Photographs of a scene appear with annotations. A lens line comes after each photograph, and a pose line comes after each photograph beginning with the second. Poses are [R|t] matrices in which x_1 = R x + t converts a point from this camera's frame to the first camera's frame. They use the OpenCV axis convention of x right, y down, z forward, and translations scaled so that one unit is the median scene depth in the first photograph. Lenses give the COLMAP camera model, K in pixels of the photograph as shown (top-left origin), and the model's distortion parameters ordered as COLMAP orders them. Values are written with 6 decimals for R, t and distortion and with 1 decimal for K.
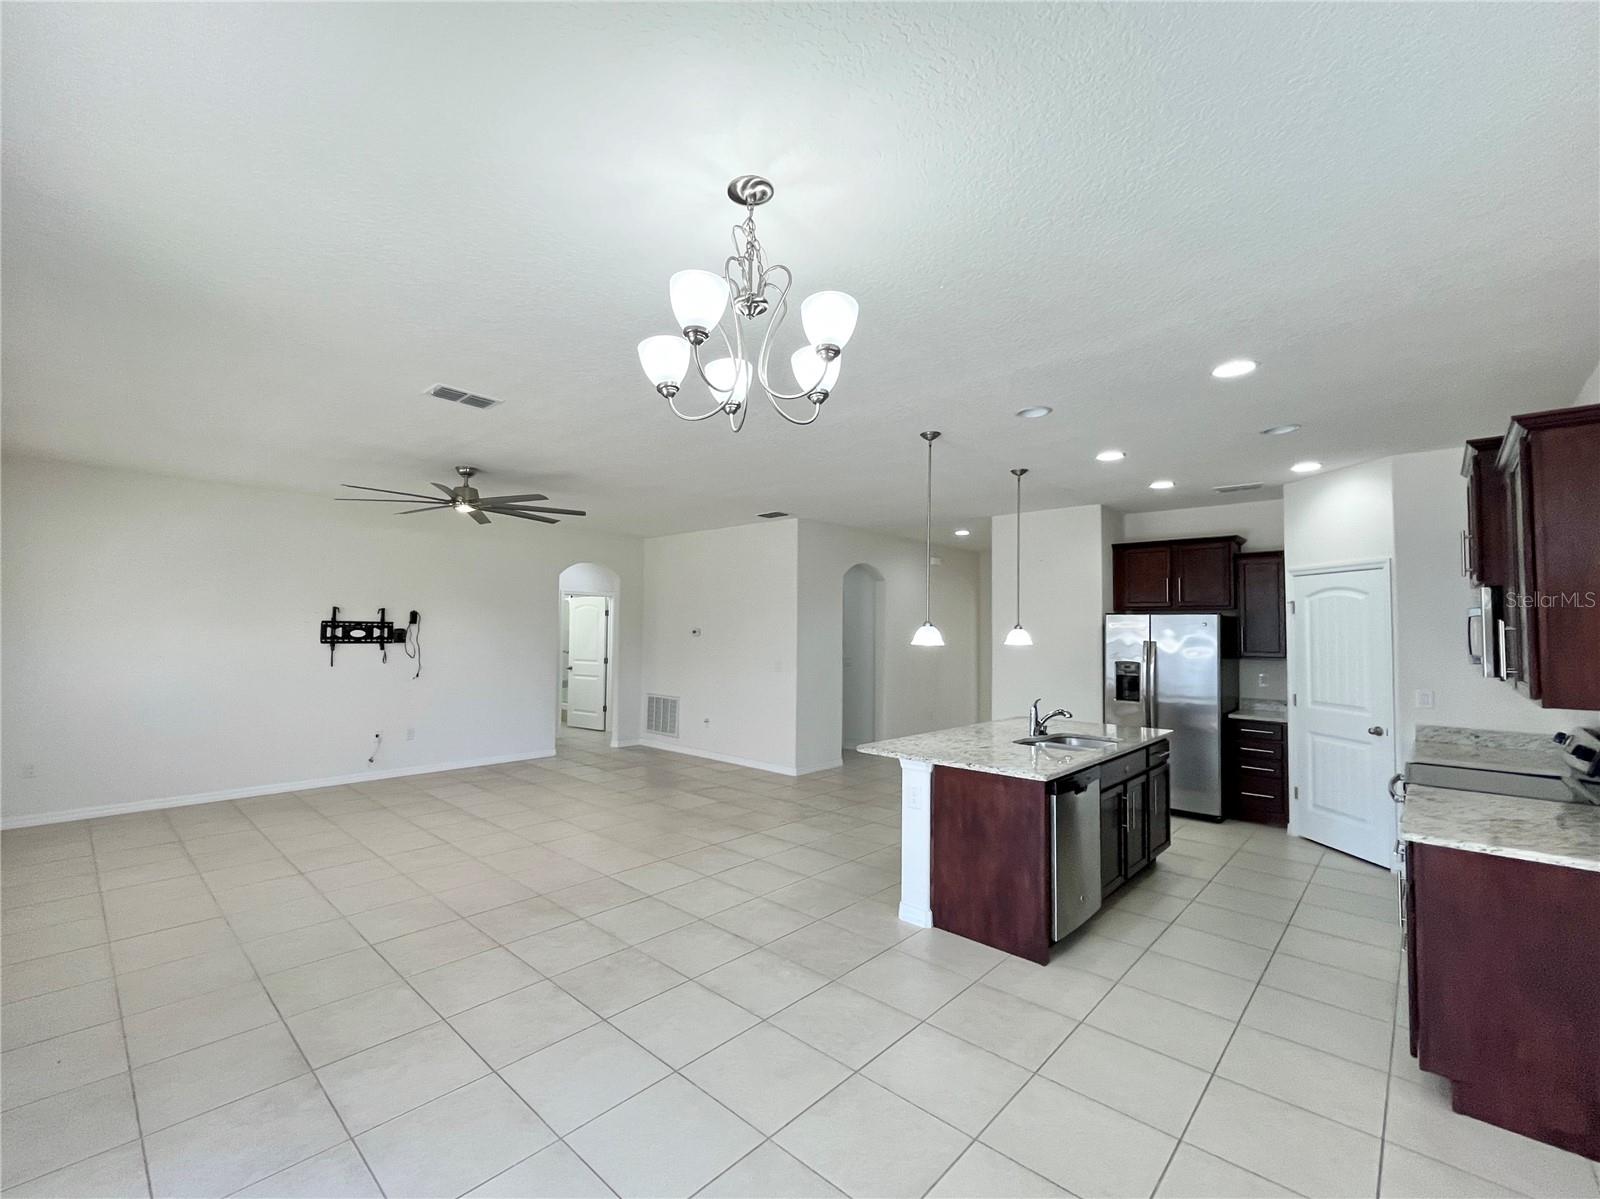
lens RADIAL K [[647.7, 0, 785.6], [0, 647.7, 609.1], [0, 0, 1]] dist [-0.000892, 0.001017]
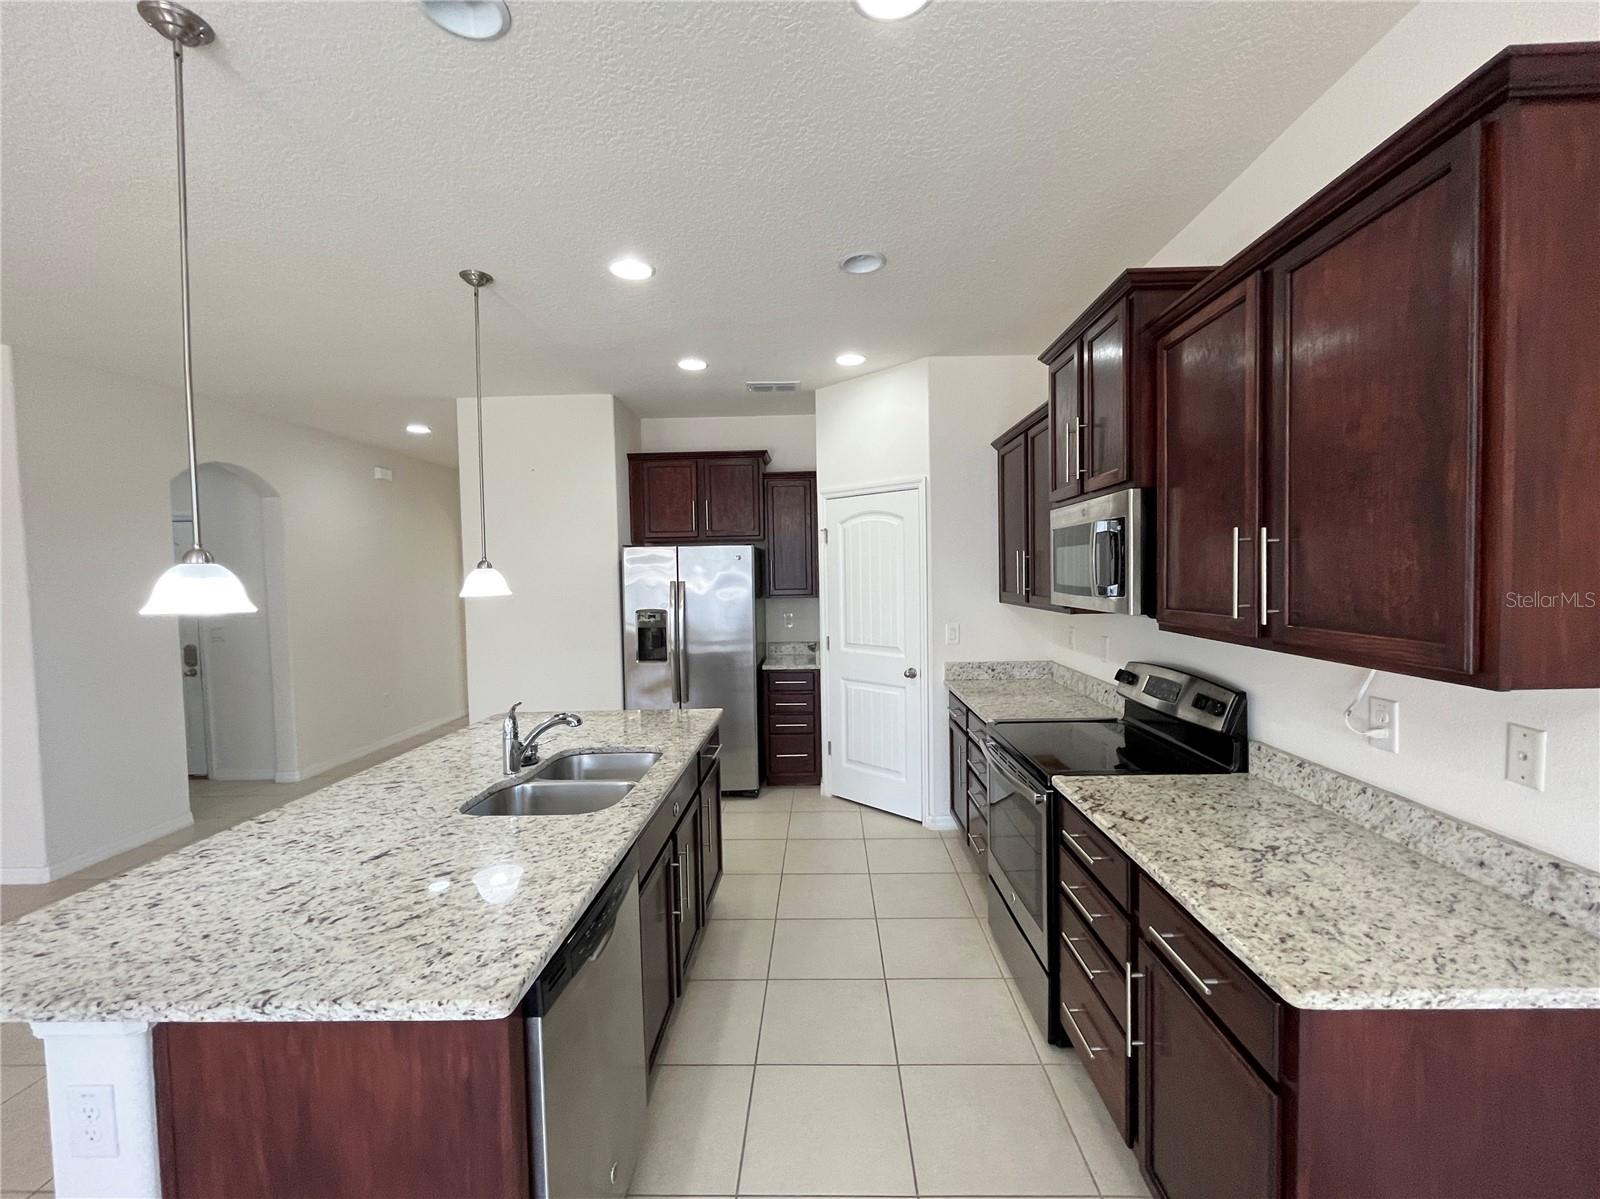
lens RADIAL K [[647.7, 0, 789.6], [0, 647.7, 599.1], [0, 0, 1]] dist [-0.000892, 0.001017]
pose [[0.747460, -0.053873, 0.662119, 0.168263], [0.006424, 0.997246, 0.073888, 0.016381], [-0.664276, -0.050975, 0.745747, 0.373375]]
